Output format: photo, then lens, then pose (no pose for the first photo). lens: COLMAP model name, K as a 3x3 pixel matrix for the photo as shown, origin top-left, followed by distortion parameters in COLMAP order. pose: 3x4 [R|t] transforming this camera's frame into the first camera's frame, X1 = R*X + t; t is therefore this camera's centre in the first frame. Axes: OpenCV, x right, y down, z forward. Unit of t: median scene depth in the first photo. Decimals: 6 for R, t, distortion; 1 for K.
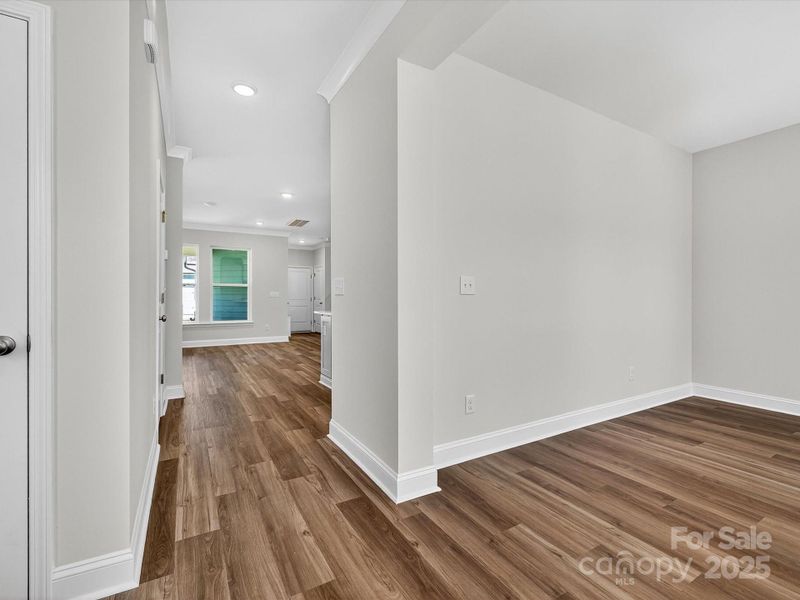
lens RADIAL K [[367.6, 0, 402.2], [0, 367.6, 297.7], [0, 0, 1]] dist [-0.001430, -0.000450]
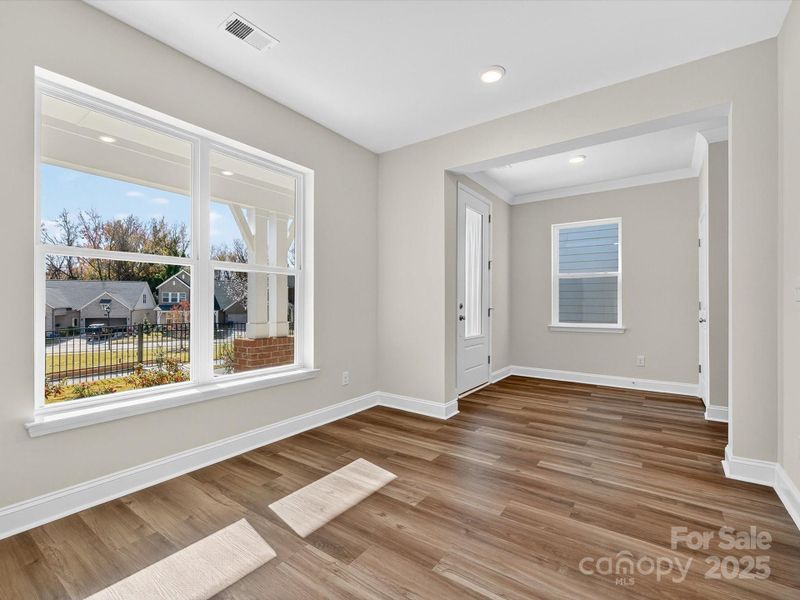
lens RADIAL K [[367.6, 0, 399.8], [0, 367.6, 305.1], [0, 0, 1]] dist [-0.001430, -0.000450]
pose [[-0.913826, -0.000147, -0.406105, 1.170508], [-0.002708, 0.999980, 0.005732, -0.002199], [0.406096, 0.006338, -0.913808, 1.286189]]
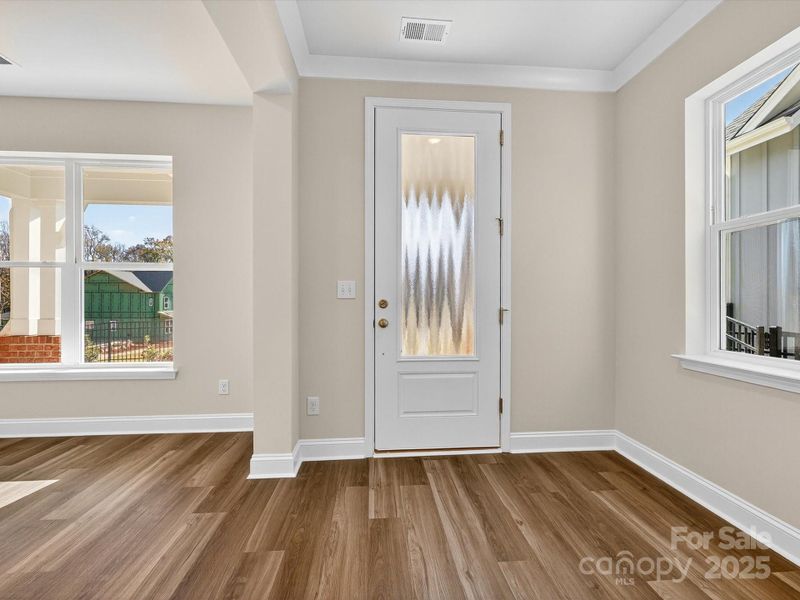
lens RADIAL K [[367.6, 0, 404.1], [0, 367.6, 299.9], [0, 0, 1]] dist [-0.001430, -0.000450]
pose [[-0.900523, -0.003180, 0.434798, -0.229401], [-0.002494, 0.999995, 0.002149, -0.001448], [-0.434802, 0.000851, -0.900526, 0.749615]]
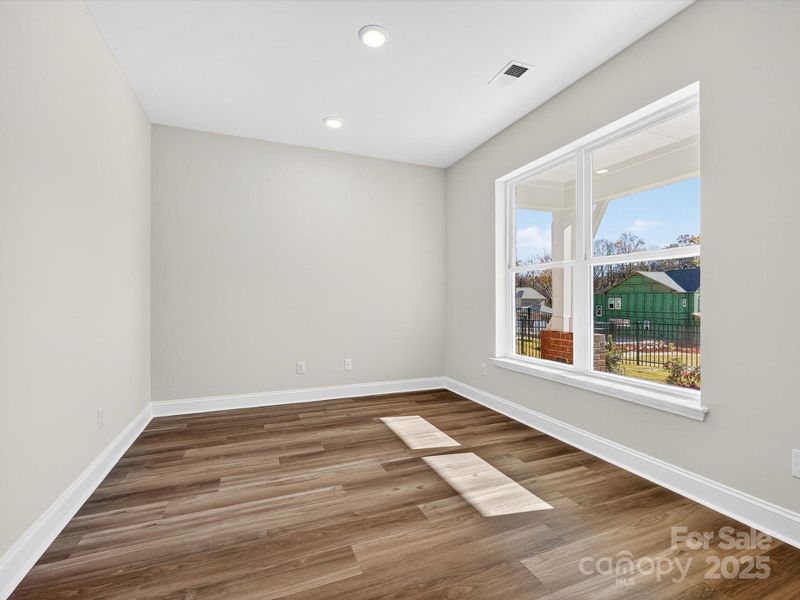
lens RADIAL K [[367.6, 0, 400.5], [0, 367.6, 300.1], [0, 0, 1]] dist [-0.001430, -0.000450]
pose [[0.142444, -0.002533, 0.989800, 0.089407], [0.001369, 0.999996, 0.002362, 0.001697], [-0.989802, 0.001018, 0.142447, 0.529512]]
